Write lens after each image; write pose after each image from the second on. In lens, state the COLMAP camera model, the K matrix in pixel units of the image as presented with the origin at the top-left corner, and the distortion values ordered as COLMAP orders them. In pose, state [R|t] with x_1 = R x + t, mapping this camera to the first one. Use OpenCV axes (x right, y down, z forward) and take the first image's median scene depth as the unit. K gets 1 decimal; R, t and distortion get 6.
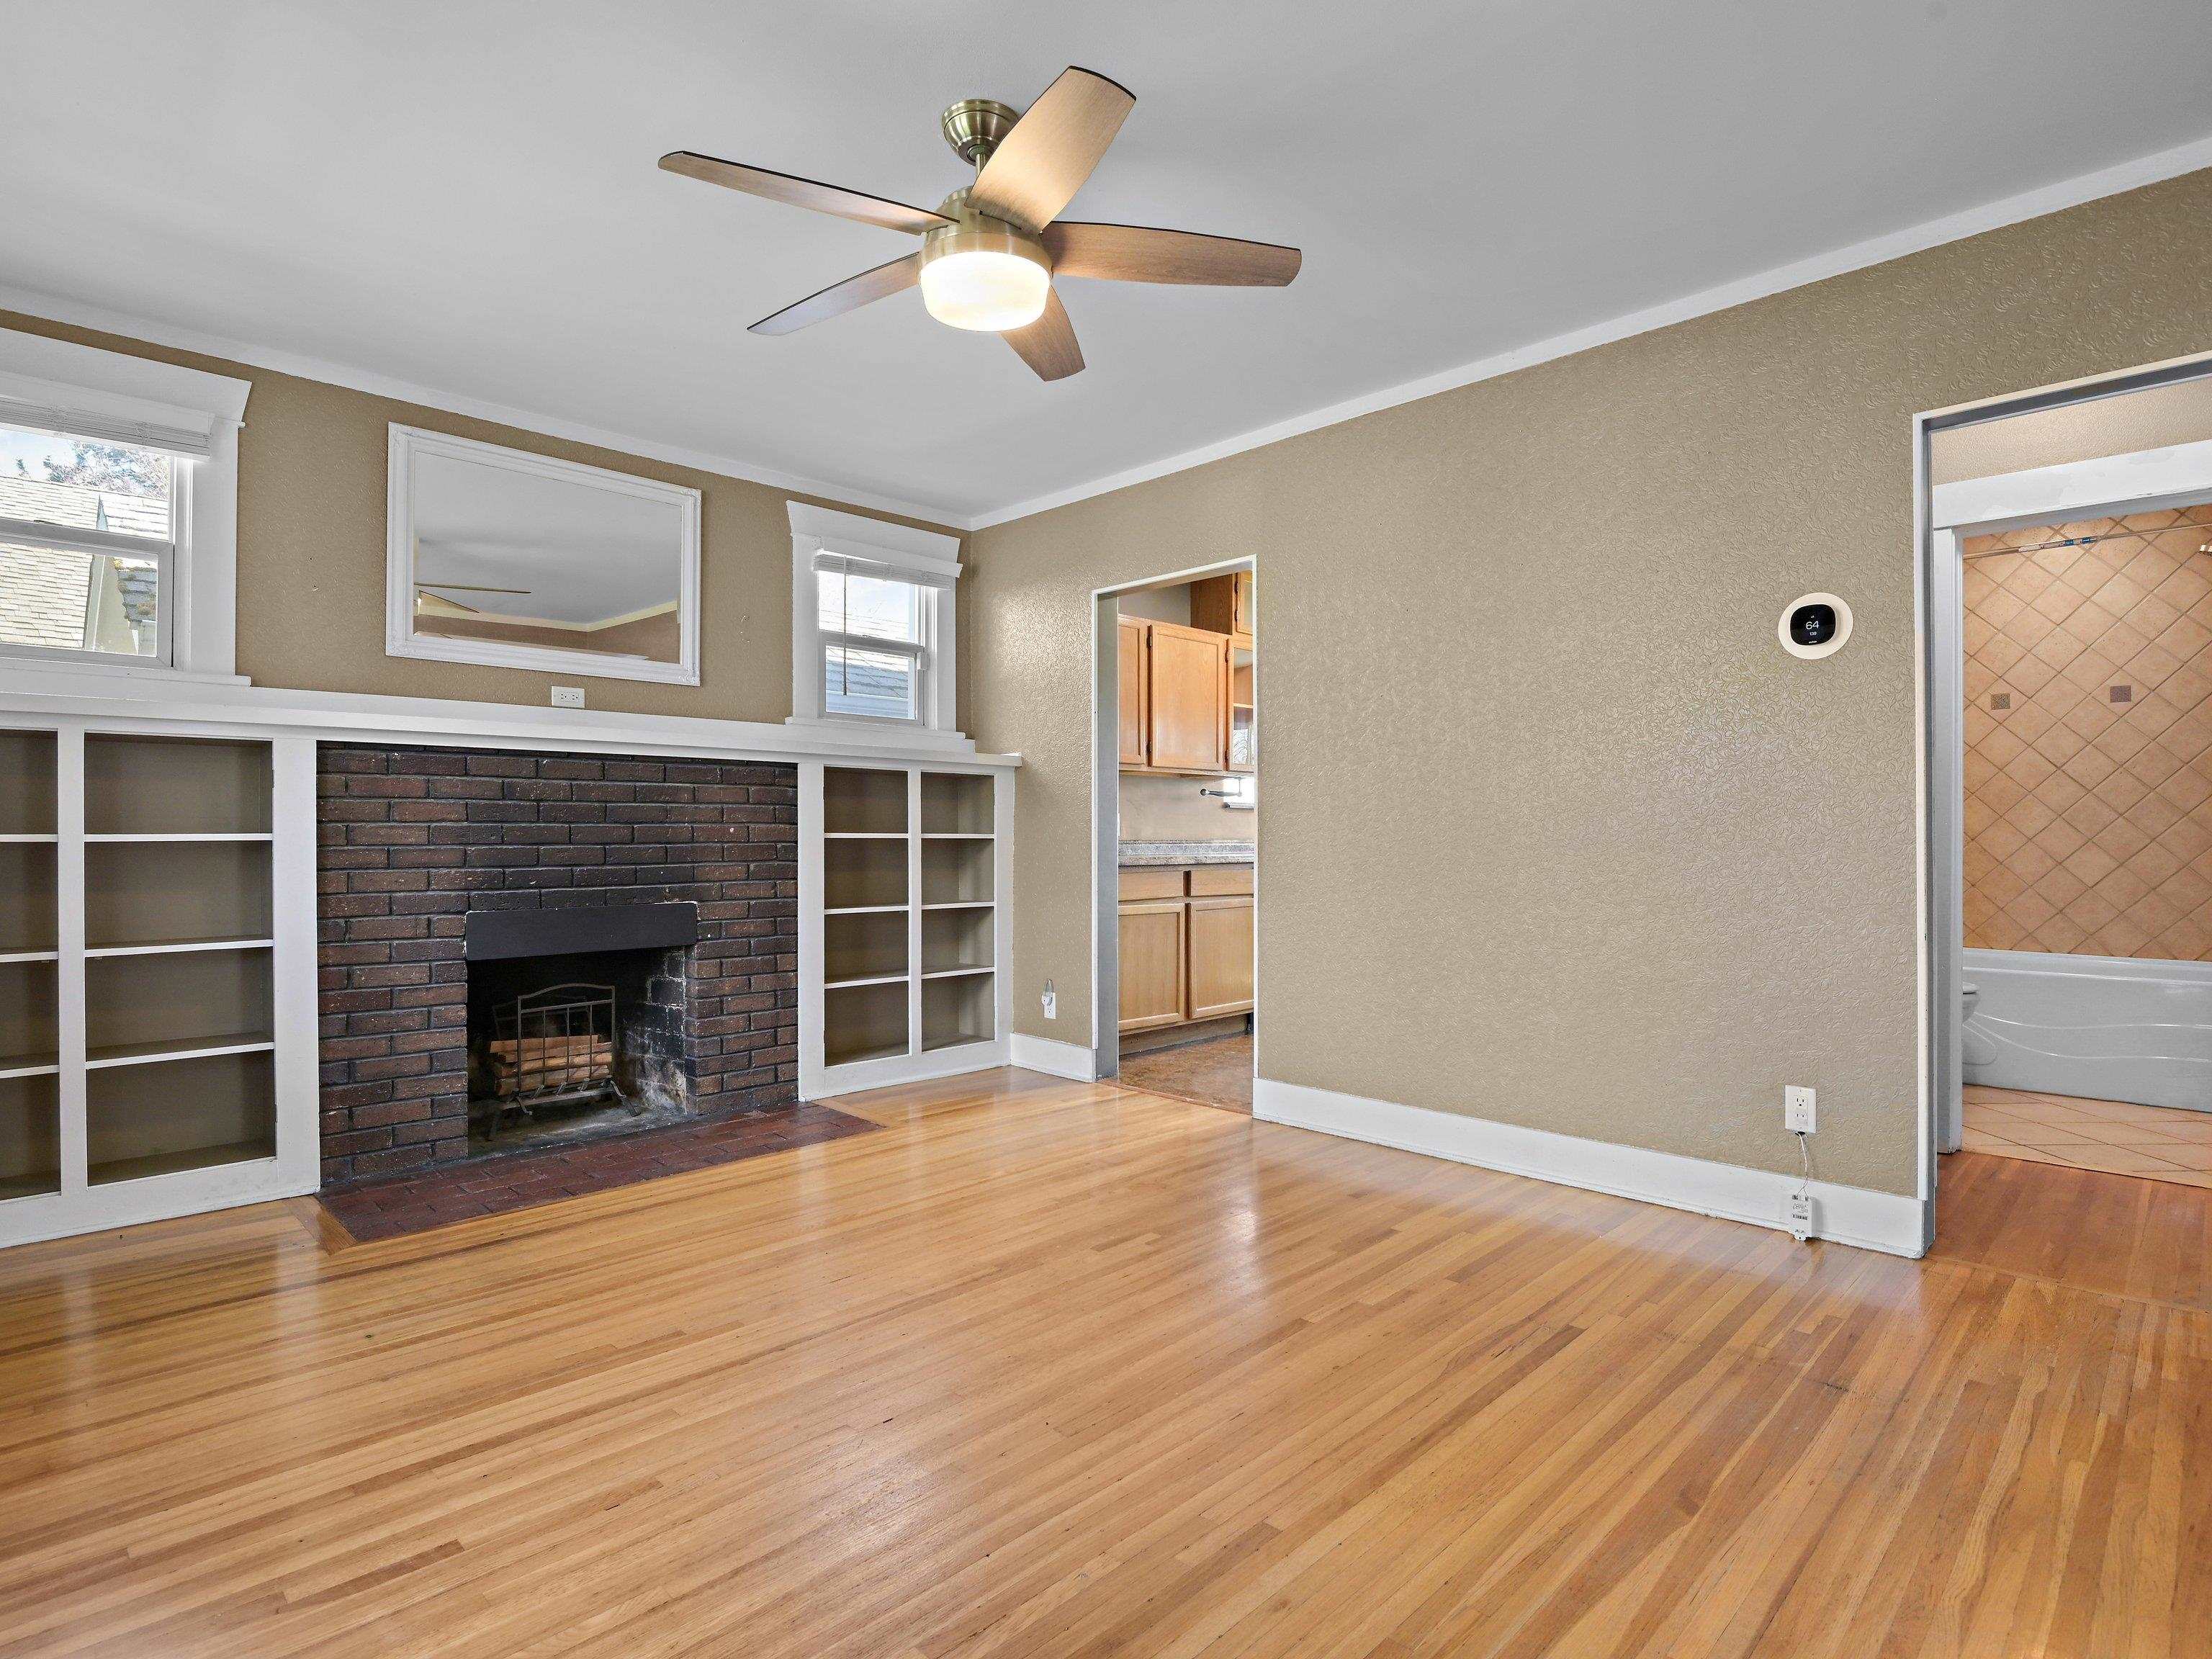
lens RADIAL K [[1146.0, 0, 1097.5], [0, 1146.0, 836.5], [0, 0, 1]] dist [-0.005099, -0.009326]
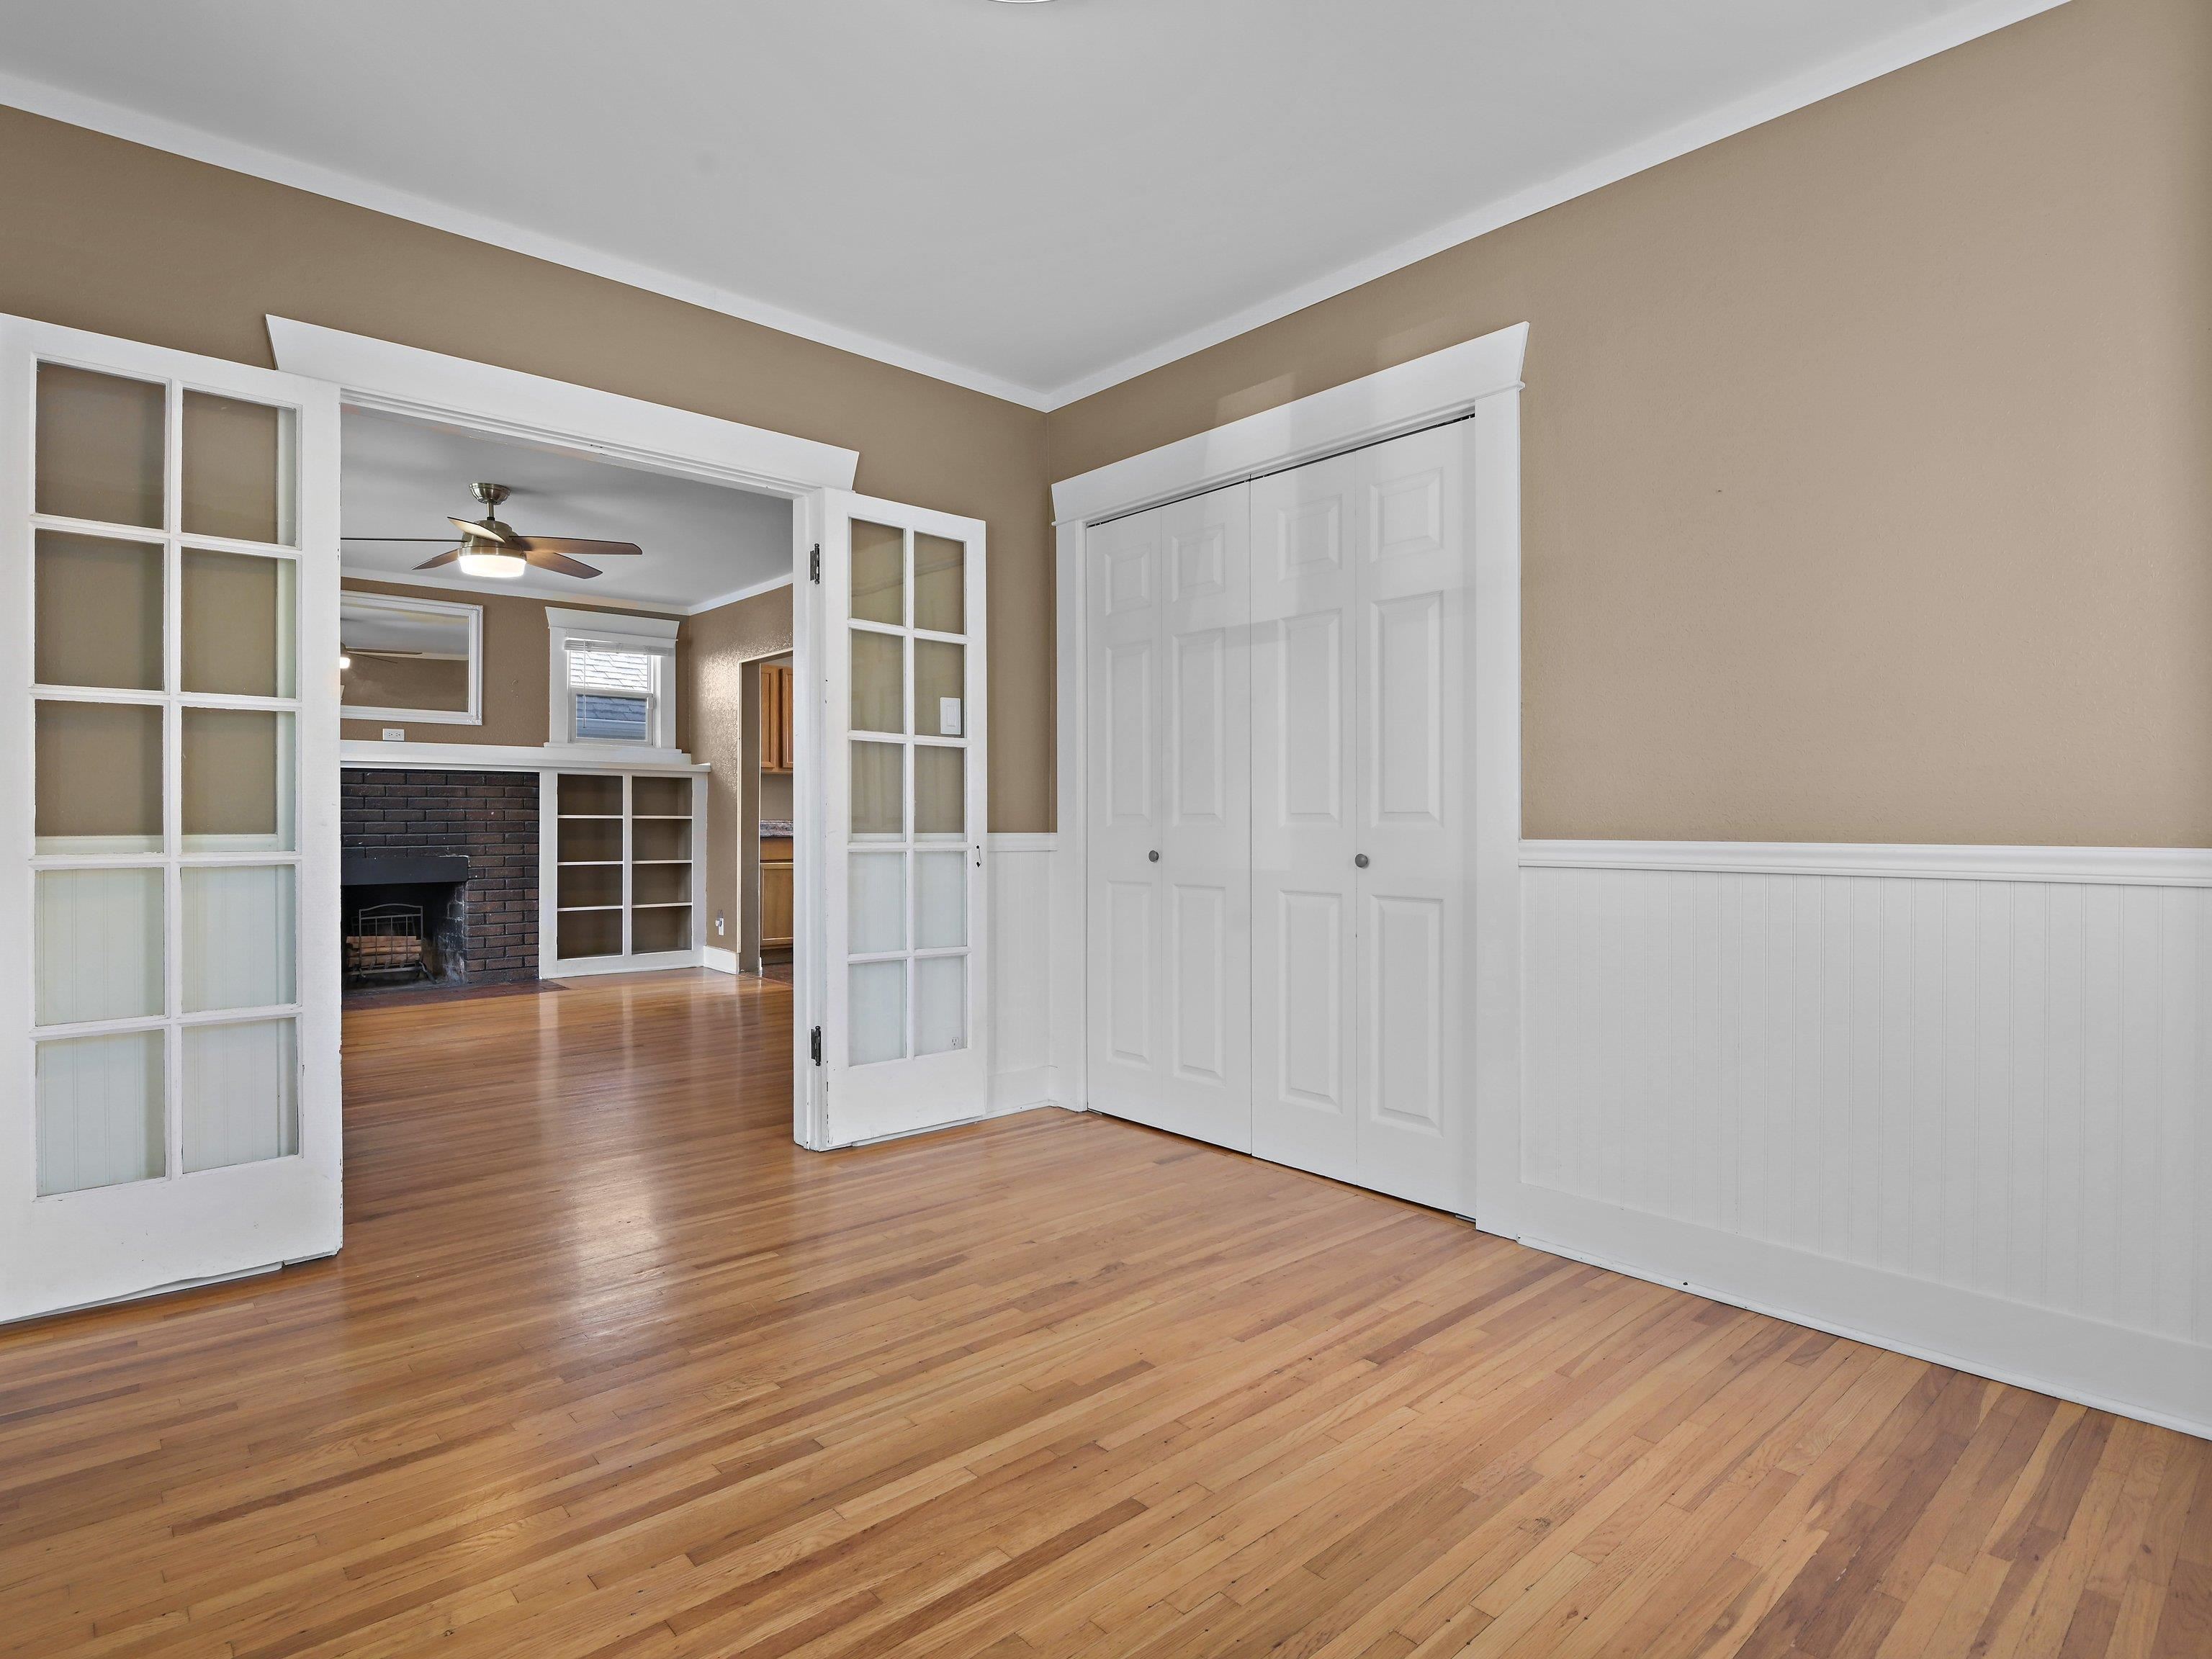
lens RADIAL K [[1146.0, 0, 1094.1], [0, 1146.0, 819.6], [0, 0, 1]] dist [-0.005099, -0.009326]
pose [[0.998607, 0.002280, -0.052713, 0.787789], [-0.002253, 0.999997, 0.000559, 0.000329], [0.052715, -0.000440, 0.998610, -0.753084]]
